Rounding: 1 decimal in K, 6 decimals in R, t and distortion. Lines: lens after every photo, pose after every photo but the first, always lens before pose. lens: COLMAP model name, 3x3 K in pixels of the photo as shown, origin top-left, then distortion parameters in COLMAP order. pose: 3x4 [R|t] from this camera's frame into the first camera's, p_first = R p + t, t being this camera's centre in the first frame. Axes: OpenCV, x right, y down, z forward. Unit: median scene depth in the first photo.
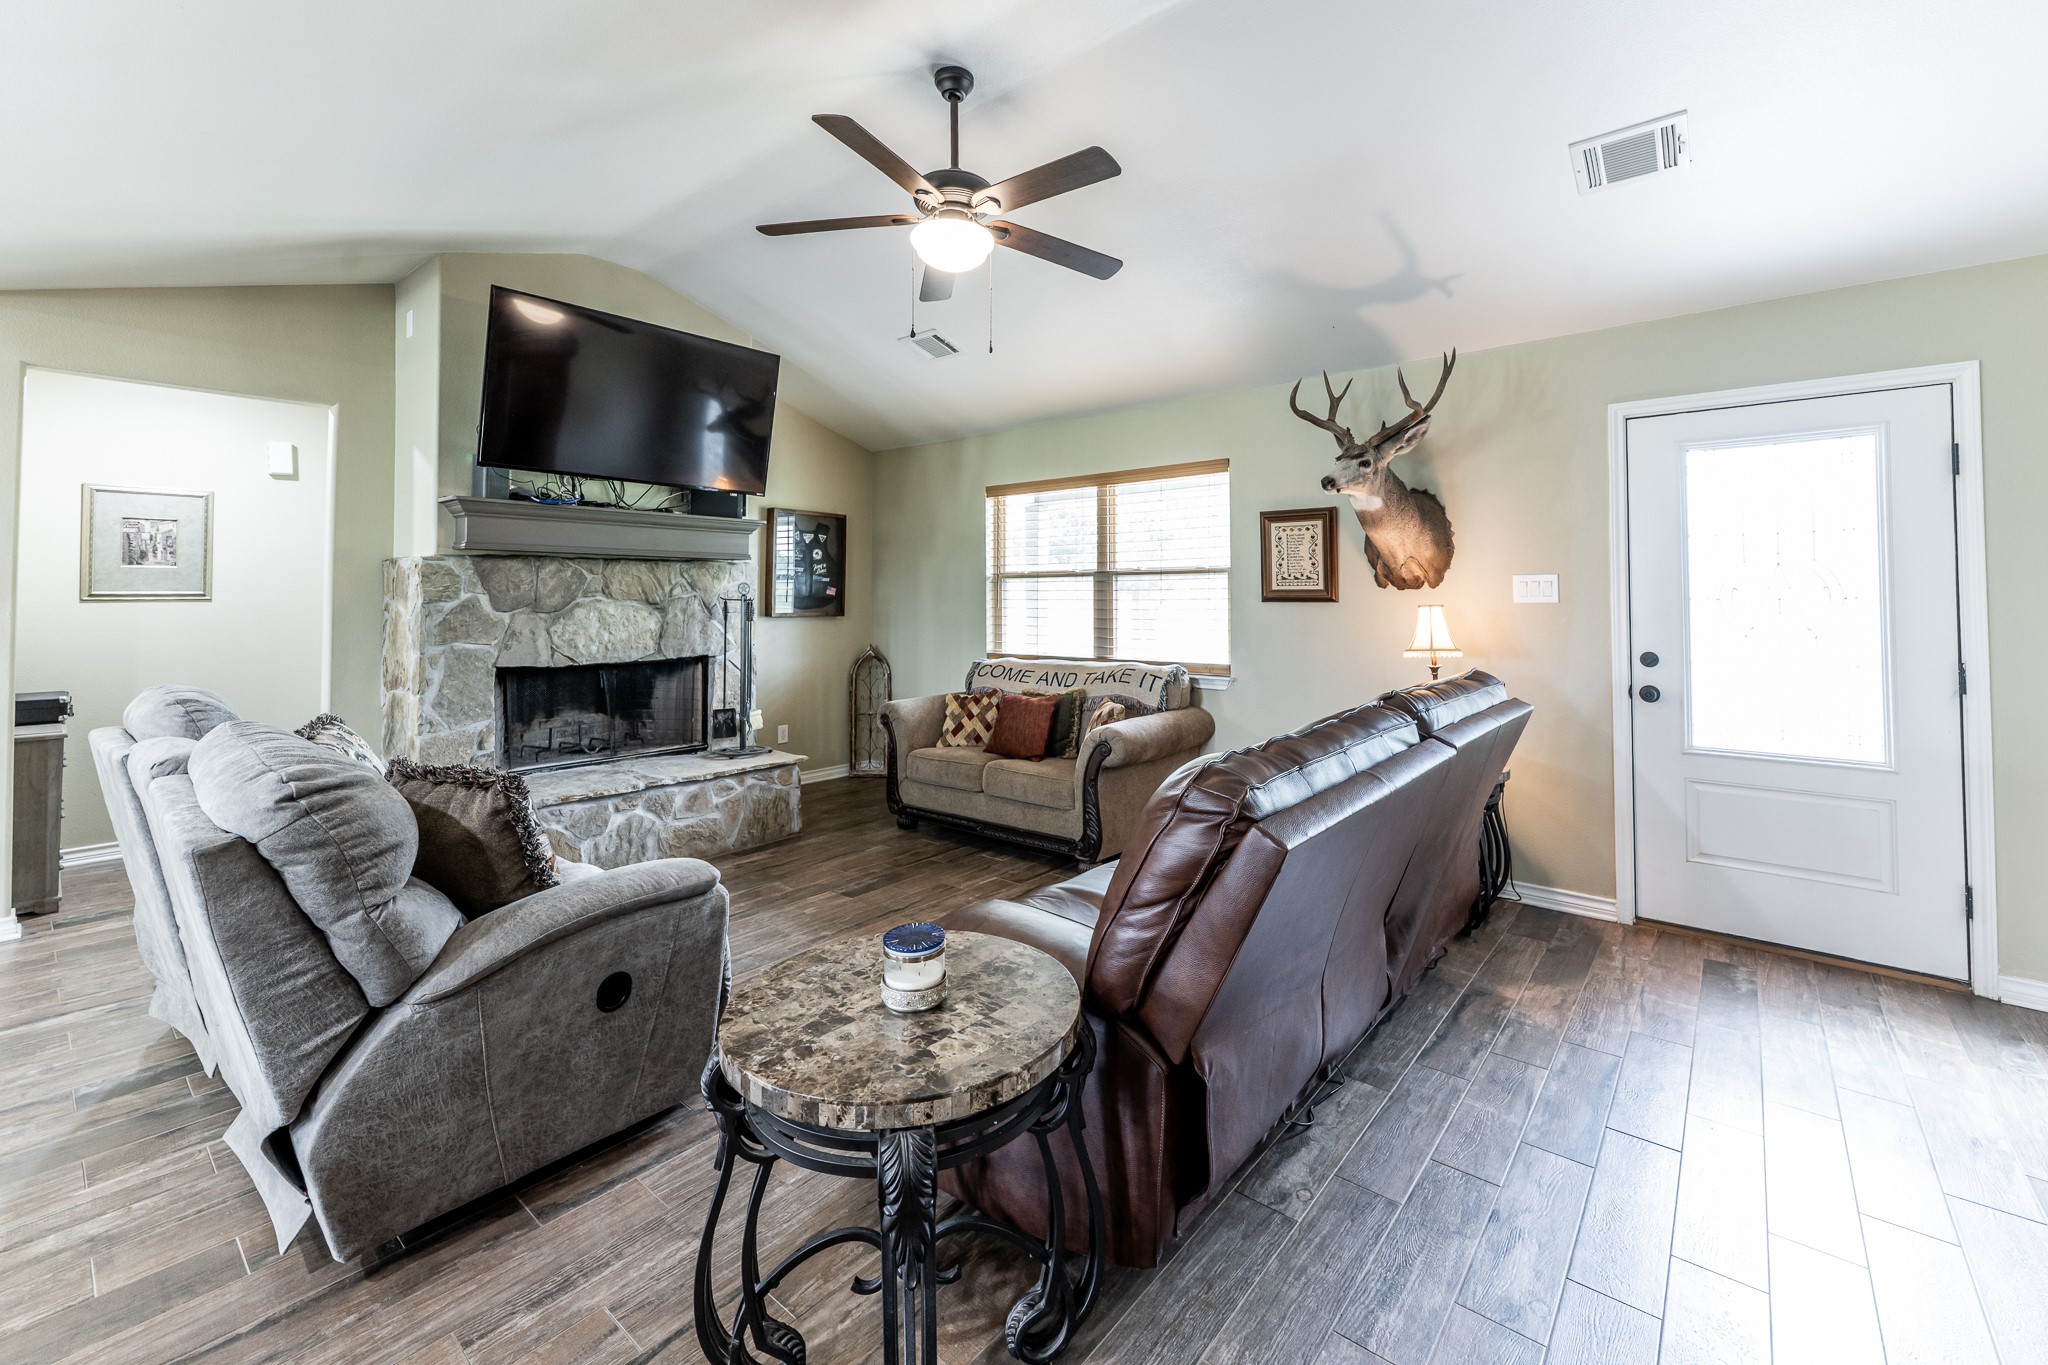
lens RADIAL K [[849.4, 0, 1030.1], [0, 849.4, 575.3], [0, 0, 1]] dist [-0.002760, 0.000449]
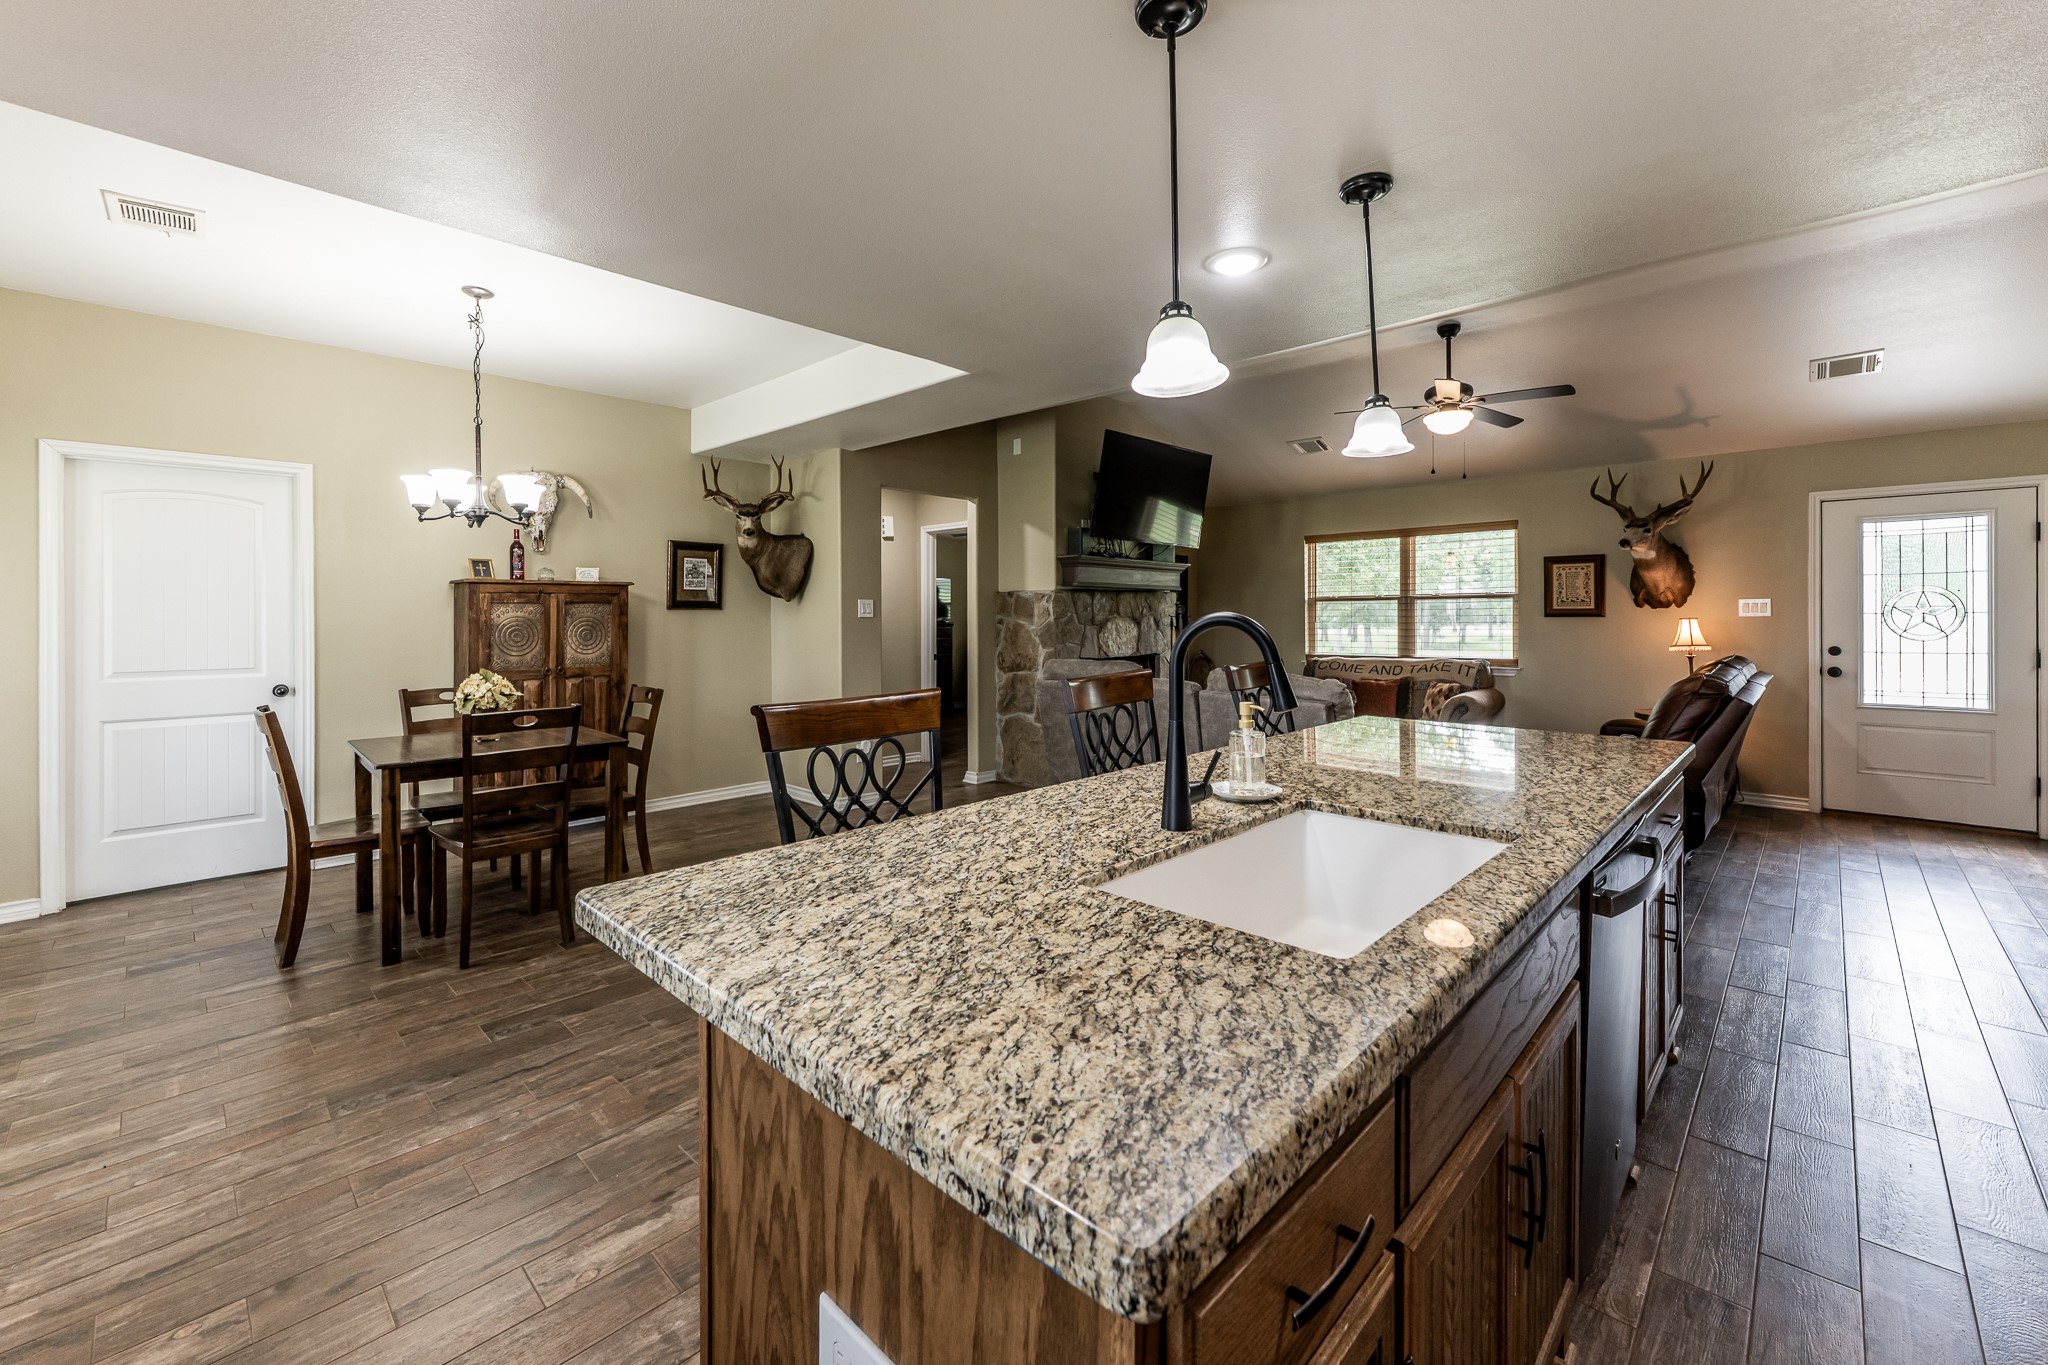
lens RADIAL K [[849.4, 0, 1003.5], [0, 849.4, 622.0], [0, 0, 1]] dist [-0.002760, 0.000449]
pose [[0.997429, -0.002682, -0.071605, -0.638825], [0.004912, 0.999508, 0.030991, -0.012039], [0.071487, -0.031263, 0.996951, -0.629814]]
